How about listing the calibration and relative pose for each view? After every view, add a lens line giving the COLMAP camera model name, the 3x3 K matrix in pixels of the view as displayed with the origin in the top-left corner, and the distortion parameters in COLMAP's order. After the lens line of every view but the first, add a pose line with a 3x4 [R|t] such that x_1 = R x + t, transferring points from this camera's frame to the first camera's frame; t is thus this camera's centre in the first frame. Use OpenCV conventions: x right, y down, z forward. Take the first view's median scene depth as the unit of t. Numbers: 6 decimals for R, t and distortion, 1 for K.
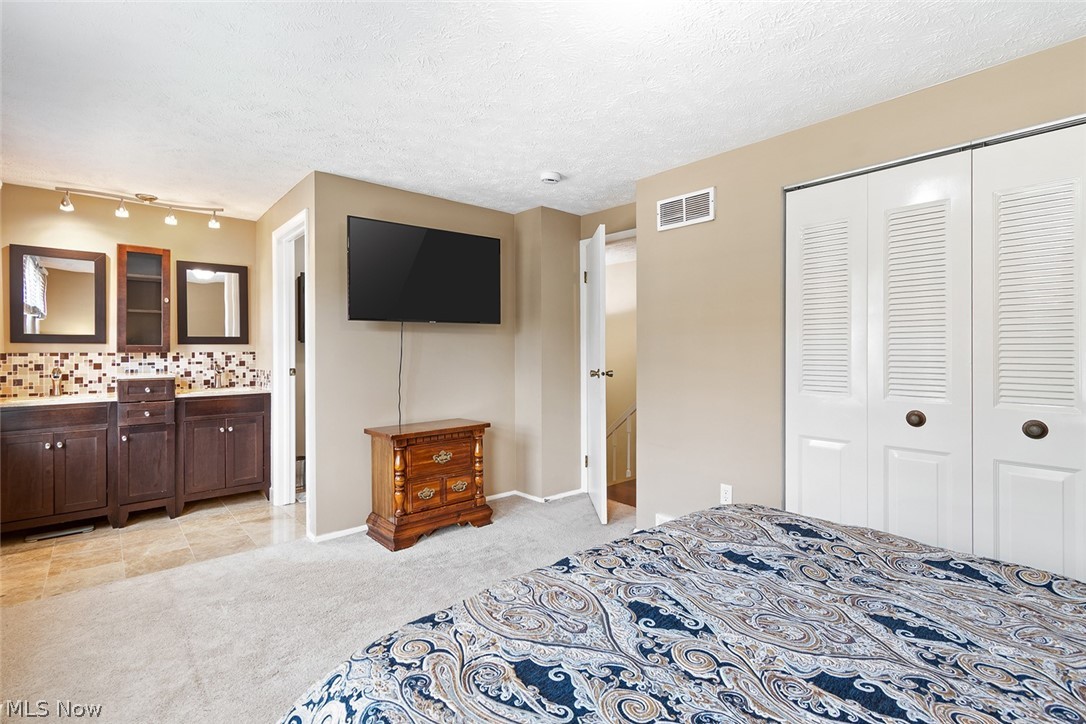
lens RADIAL K [[497.2, 0, 571.2], [0, 497.2, 345.5], [0, 0, 1]] dist [-0.000693, -0.001211]
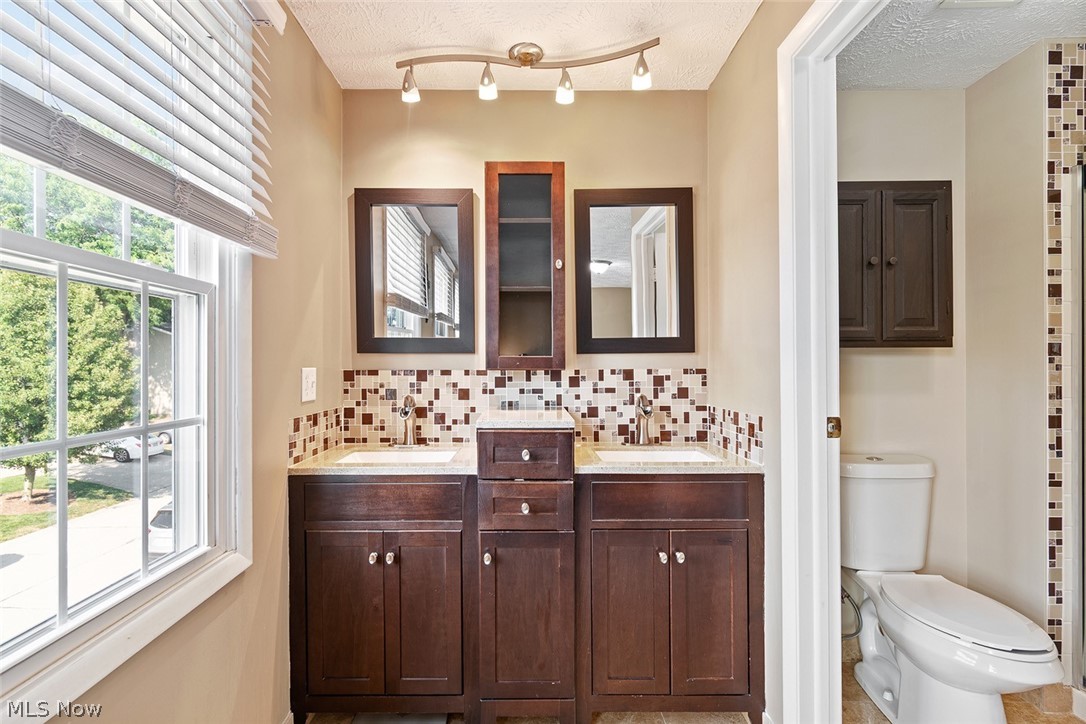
lens RADIAL K [[497.2, 0, 536.6], [0, 497.2, 362.2], [0, 0, 1]] dist [-0.000693, -0.001211]
pose [[0.738590, -0.001708, -0.674153, -0.512701], [0.006232, 0.999971, 0.004294, 0.003922], [0.674126, -0.007373, 0.738579, 0.637788]]
